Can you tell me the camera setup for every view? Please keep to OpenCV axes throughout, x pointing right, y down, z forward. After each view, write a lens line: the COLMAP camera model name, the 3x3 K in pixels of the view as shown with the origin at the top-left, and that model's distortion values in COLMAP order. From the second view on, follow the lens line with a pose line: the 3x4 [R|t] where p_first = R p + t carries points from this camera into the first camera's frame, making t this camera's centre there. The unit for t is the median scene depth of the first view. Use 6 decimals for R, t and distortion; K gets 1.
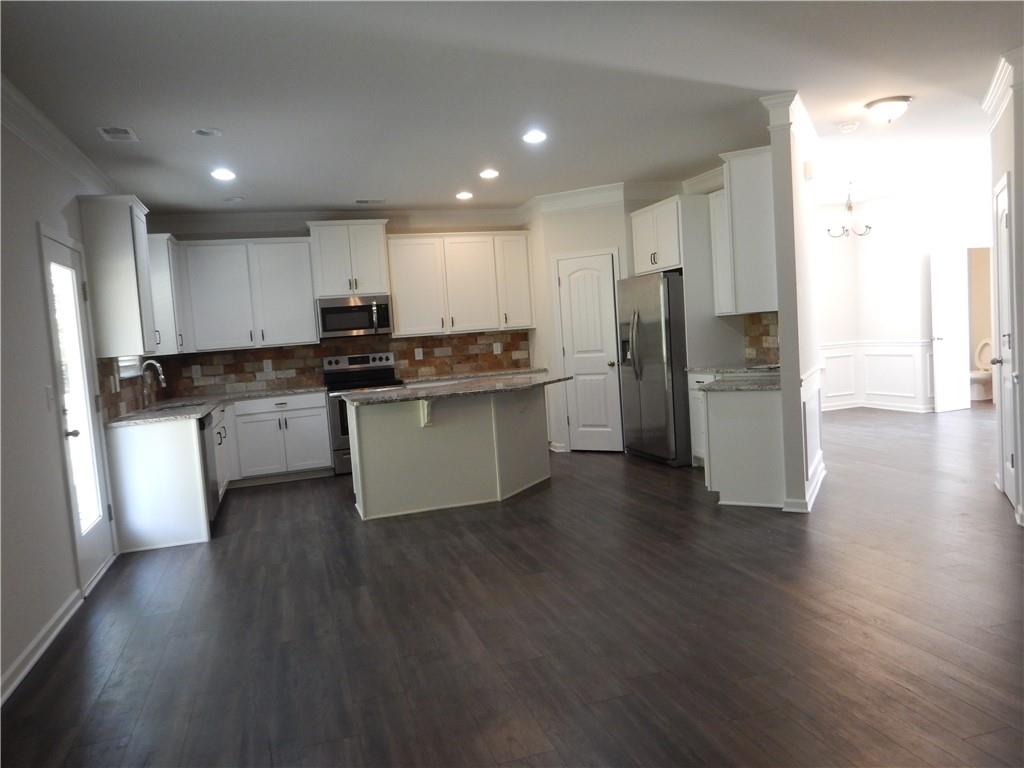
lens RADIAL K [[734.5, 0, 515.6], [0, 734.5, 383.4], [0, 0, 1]] dist [0.011234, 0.001691]
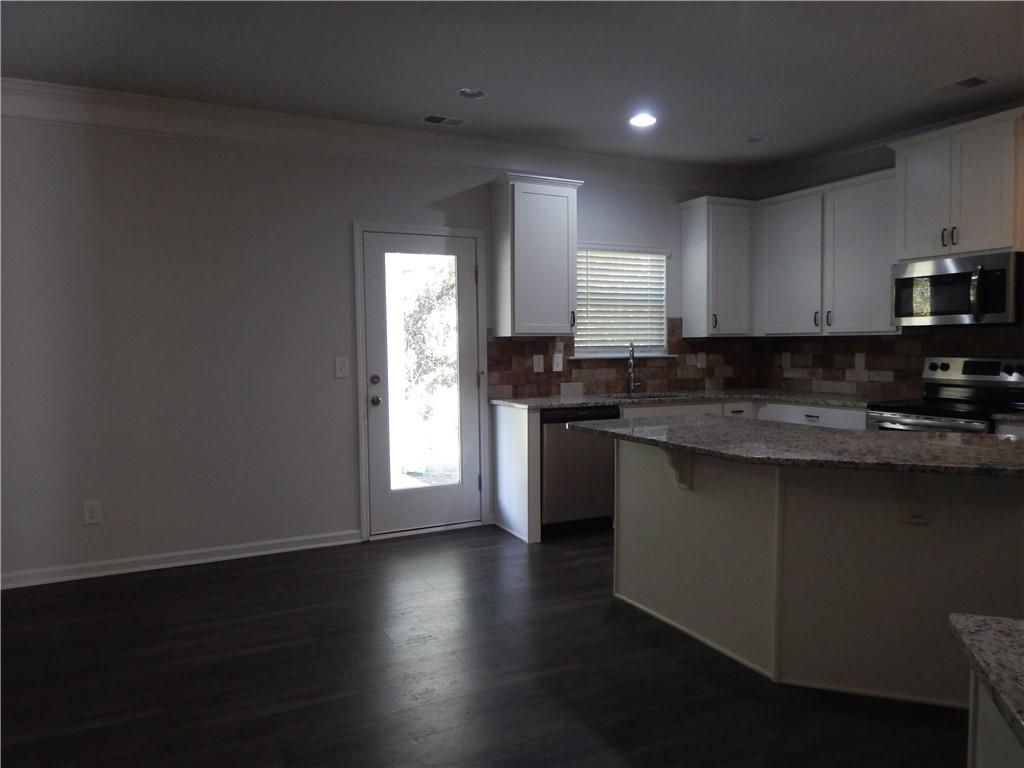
lens RADIAL K [[734.5, 0, 512.8], [0, 734.5, 385.0], [0, 0, 1]] dist [0.011234, 0.001691]
pose [[0.160315, 0.128712, -0.978638, 0.313176], [-0.075550, 0.990153, 0.117850, -0.061576], [0.984170, 0.055043, 0.168460, 0.567980]]
